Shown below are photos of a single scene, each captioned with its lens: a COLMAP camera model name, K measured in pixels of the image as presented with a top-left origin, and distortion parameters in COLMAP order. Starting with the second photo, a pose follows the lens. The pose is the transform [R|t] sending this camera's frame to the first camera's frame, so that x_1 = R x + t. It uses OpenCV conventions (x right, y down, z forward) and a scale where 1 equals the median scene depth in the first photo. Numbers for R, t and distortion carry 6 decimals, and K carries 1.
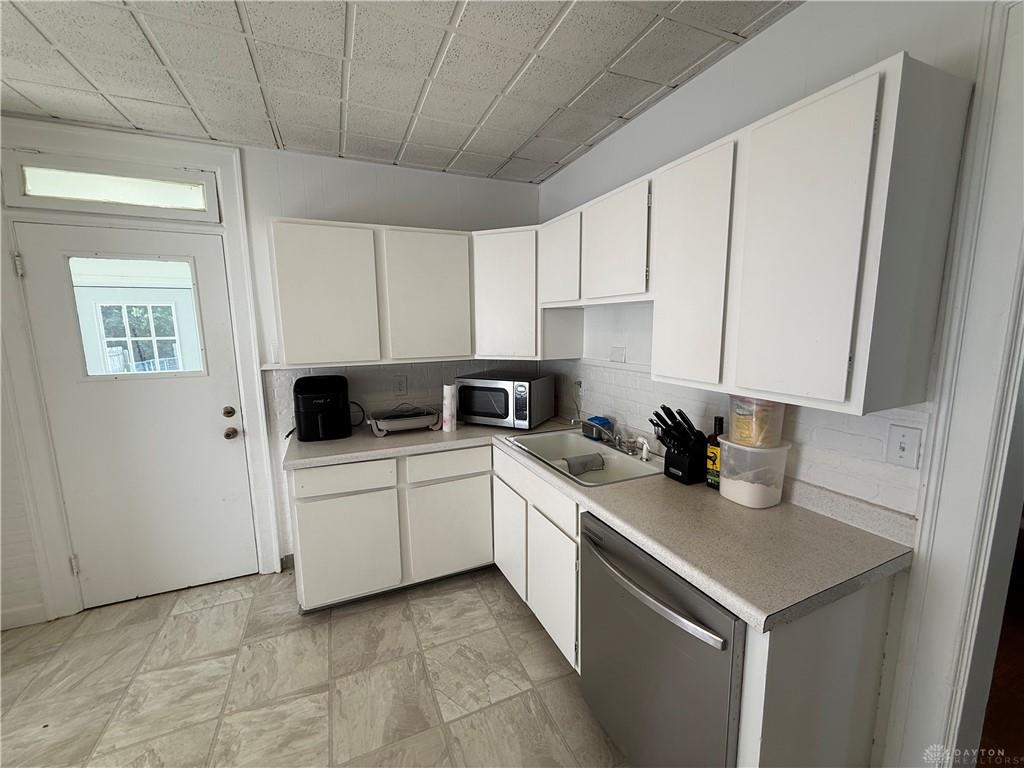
lens RADIAL K [[408.4, 0, 511.6], [0, 408.4, 385.8], [0, 0, 1]] dist [0.001042, 0.000412]
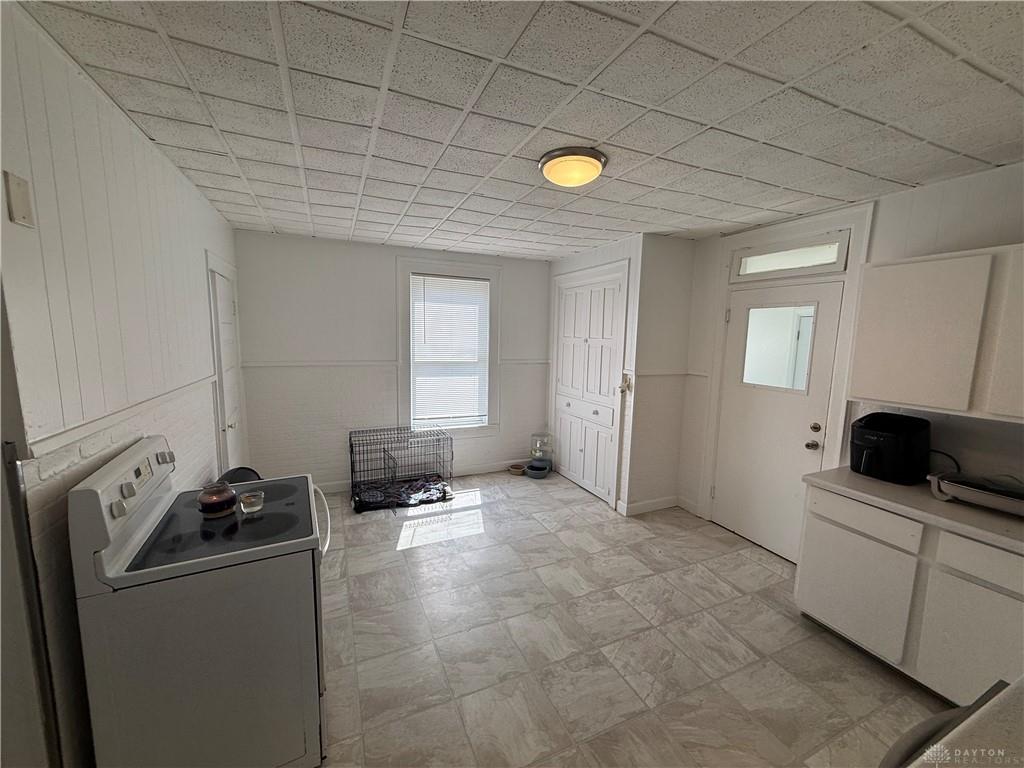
lens RADIAL K [[408.4, 0, 512.4], [0, 408.4, 384.7], [0, 0, 1]] dist [0.001042, 0.000412]
pose [[0.006316, 0.138509, -0.990341, 0.540714], [-0.163807, 0.977126, 0.135616, -0.086986], [0.986472, 0.161368, 0.028860, 0.078294]]
